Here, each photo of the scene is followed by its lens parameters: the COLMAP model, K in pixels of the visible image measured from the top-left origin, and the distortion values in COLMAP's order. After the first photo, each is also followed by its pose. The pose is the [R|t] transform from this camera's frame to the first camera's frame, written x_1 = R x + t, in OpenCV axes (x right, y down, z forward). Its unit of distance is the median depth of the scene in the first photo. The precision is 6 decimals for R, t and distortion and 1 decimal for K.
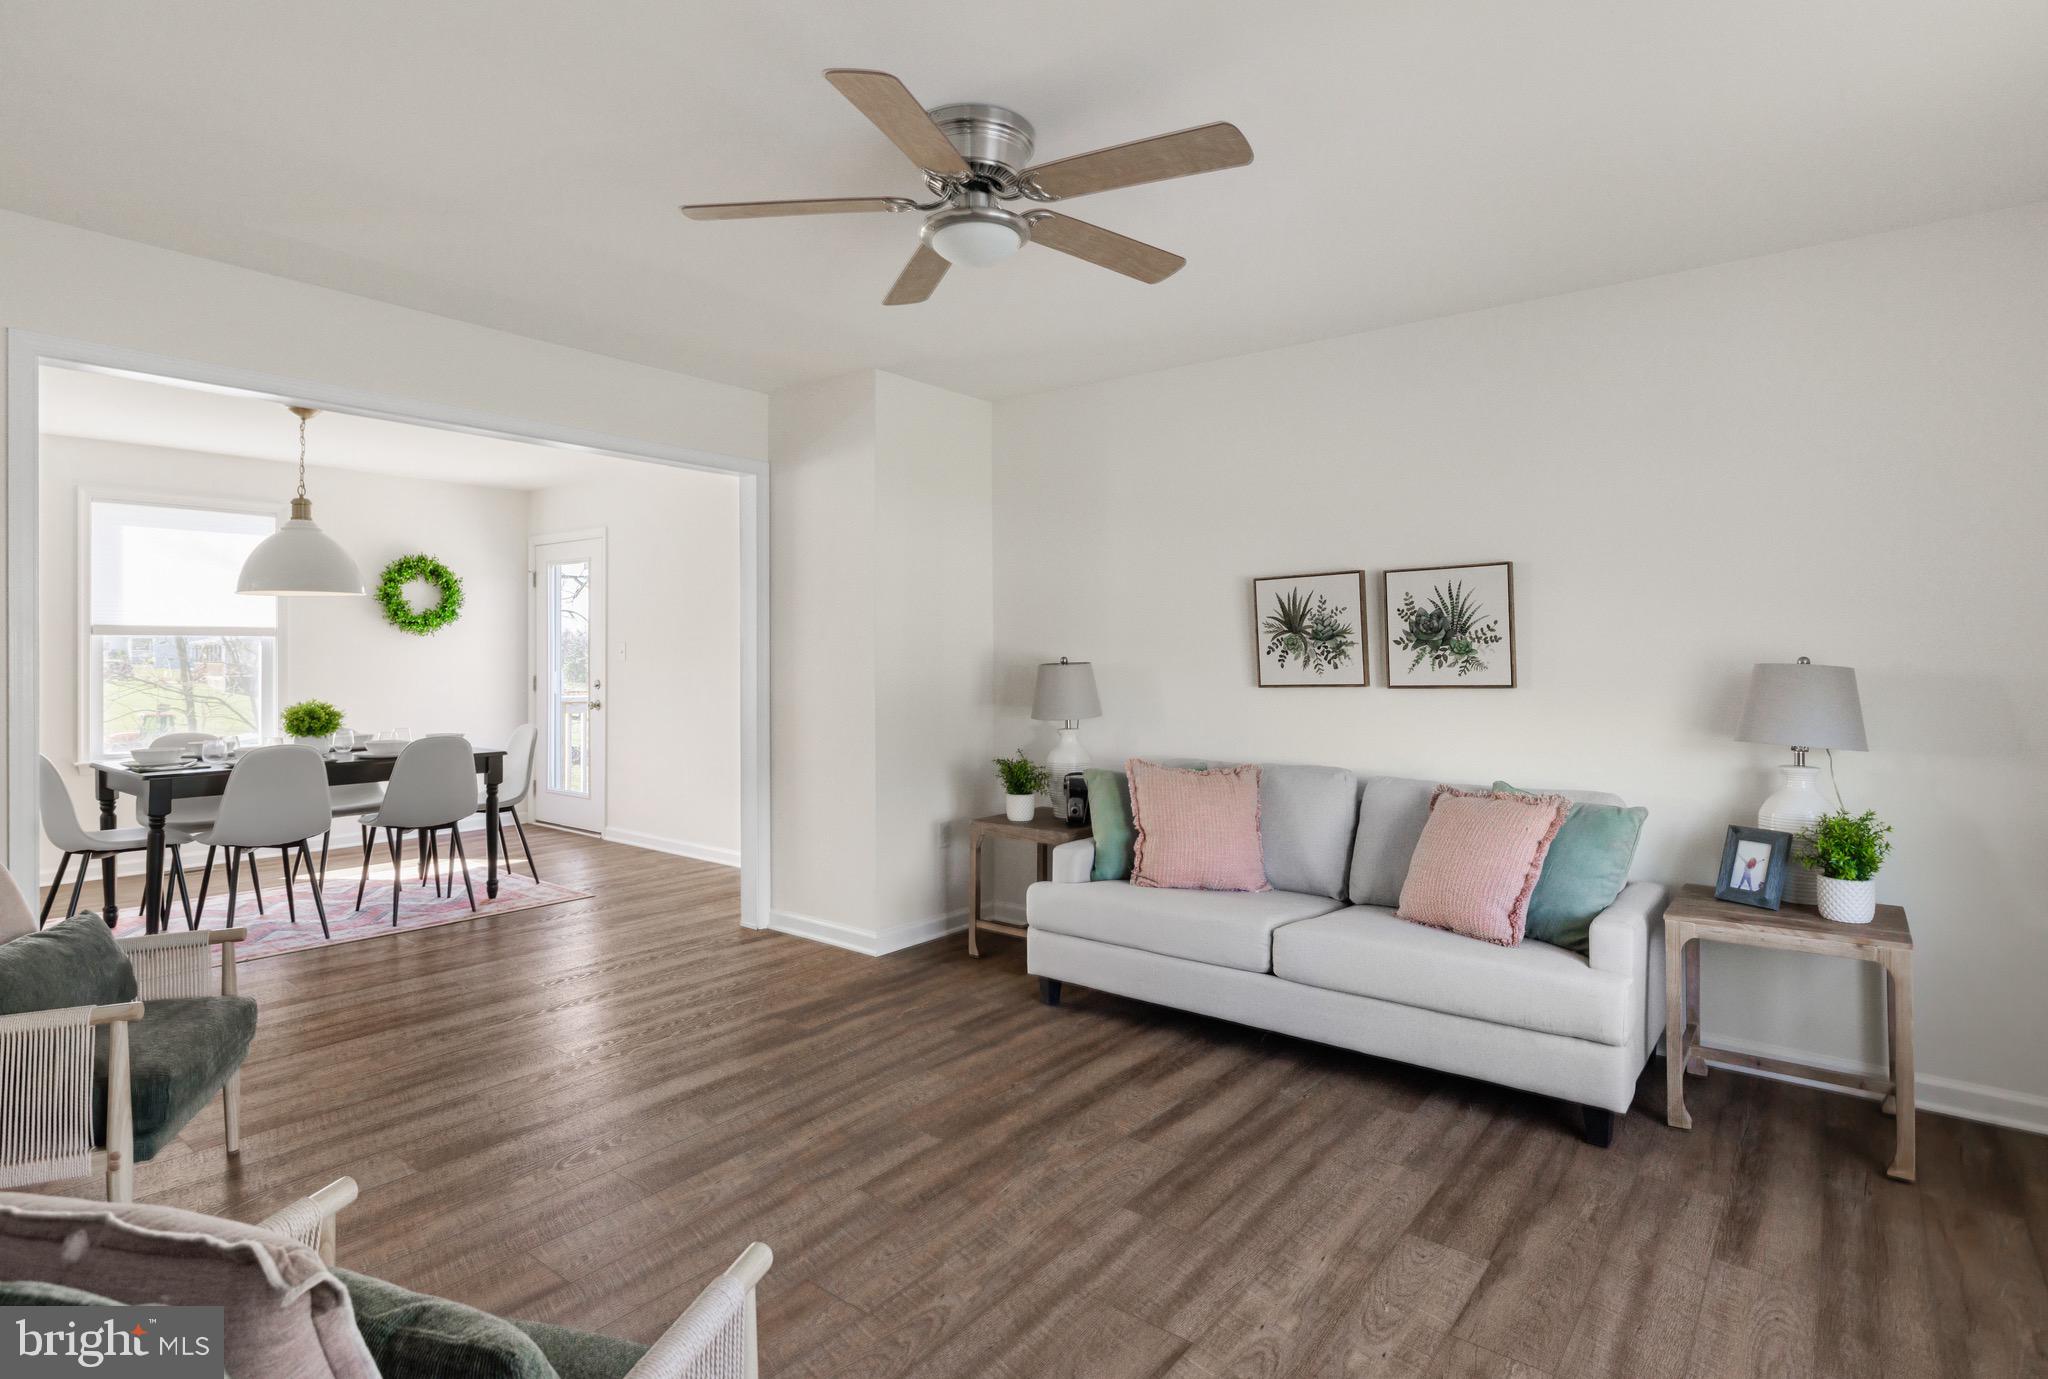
lens RADIAL K [[1056.5, 0, 1008.6], [0, 1056.5, 641.7], [0, 0, 1]] dist [-0.012974, 0.000010]
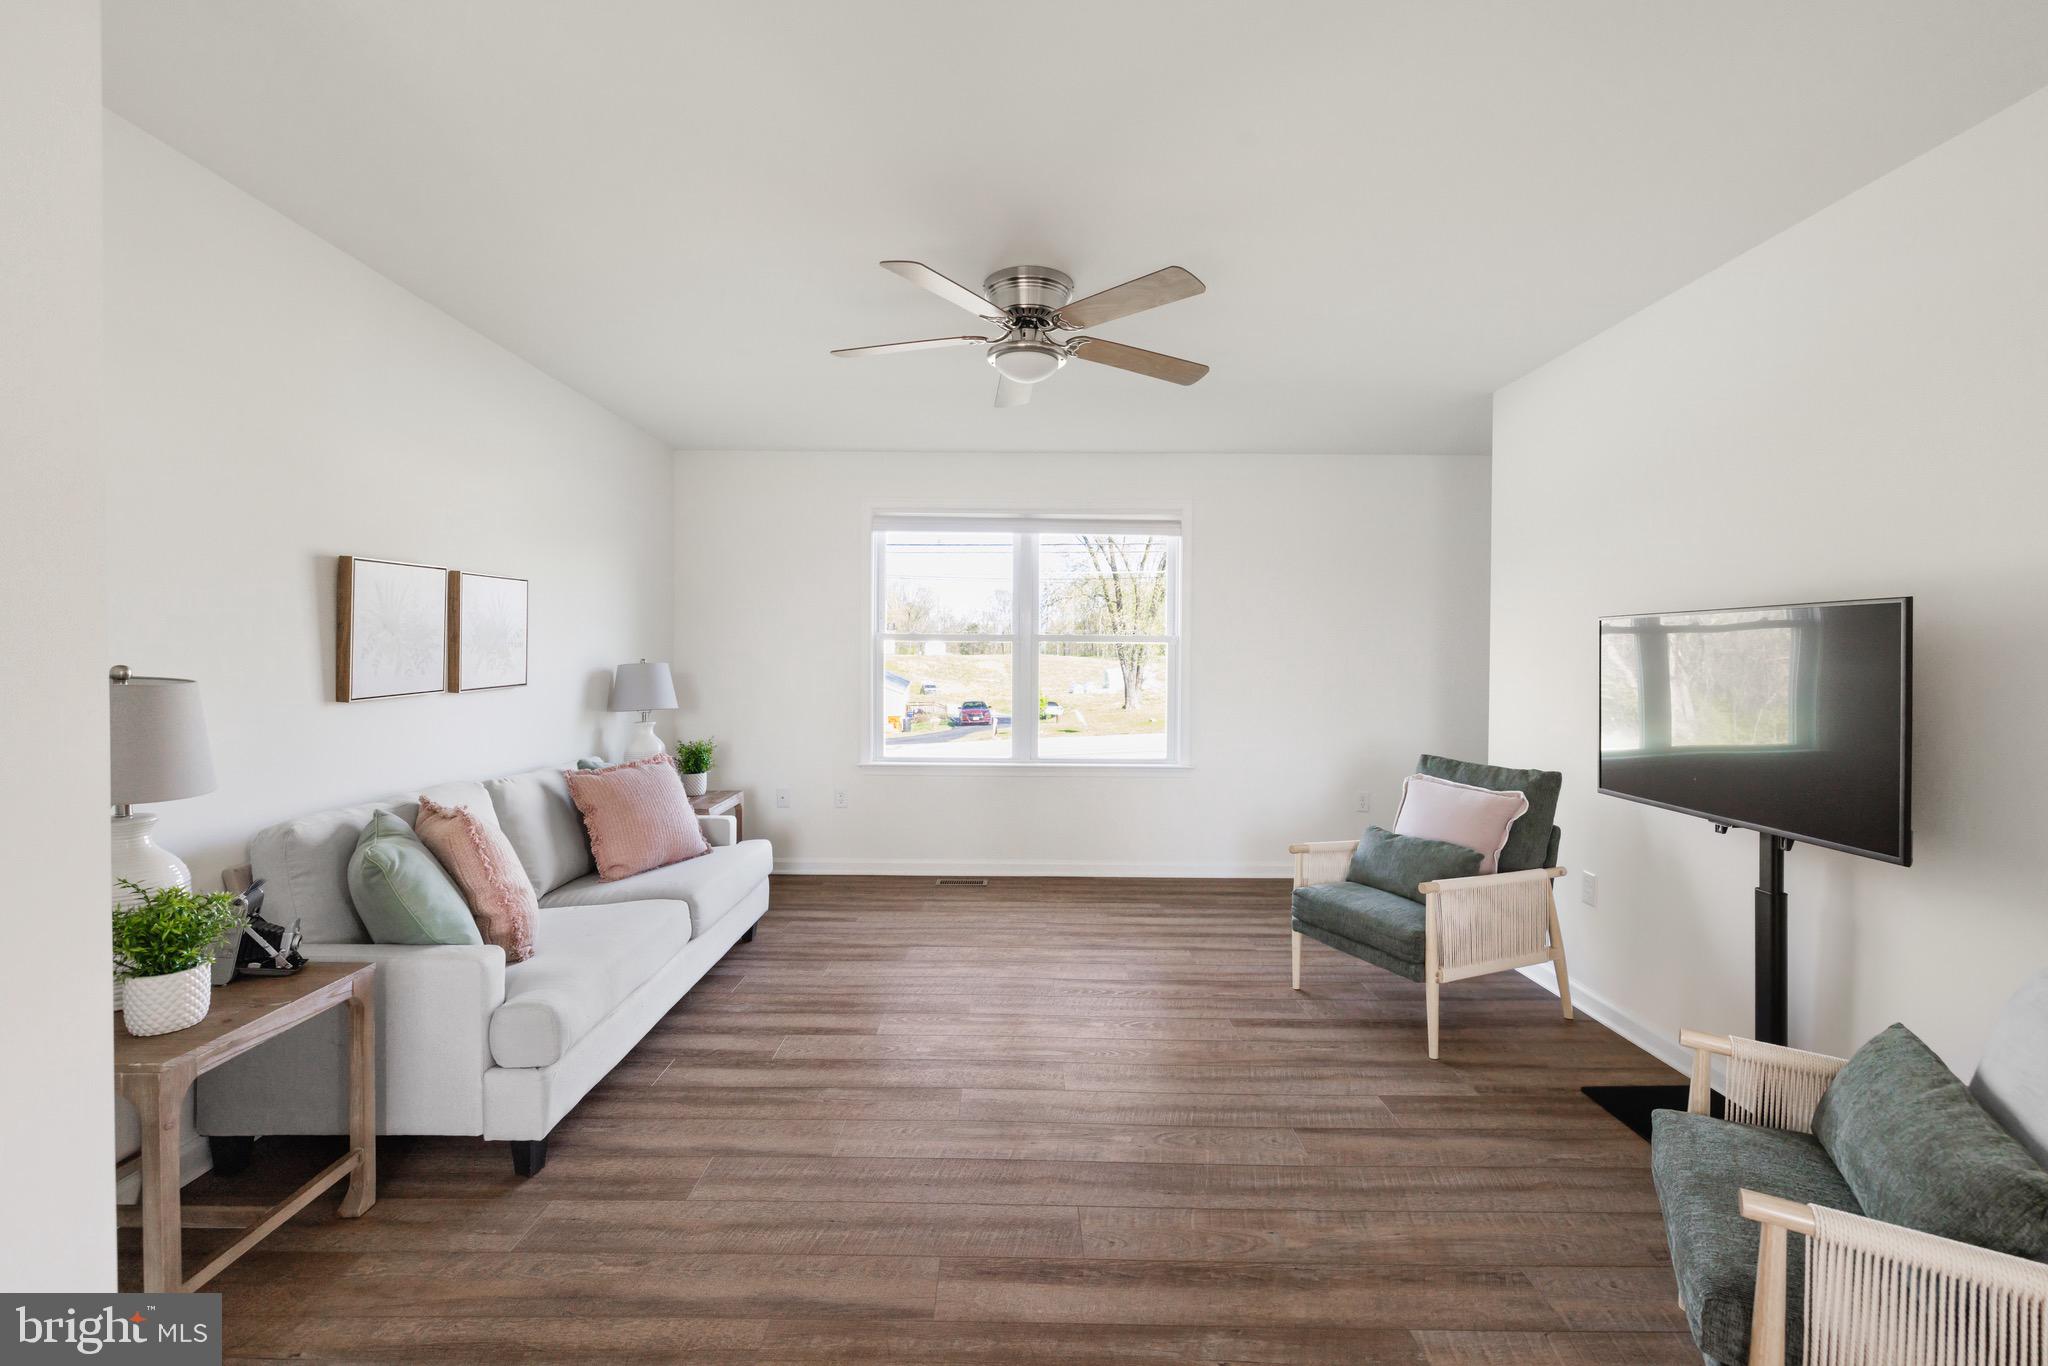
lens RADIAL K [[878.3, 0, 1022.4], [0, 878.3, 665.6], [0, 0, 1]] dist [-0.002407, 0.000098]
pose [[-0.628194, -0.019053, 0.777823, -0.570167], [-0.017817, 0.999790, 0.010100, 0.002467], [-0.777853, -0.007514, -0.628402, 1.059014]]
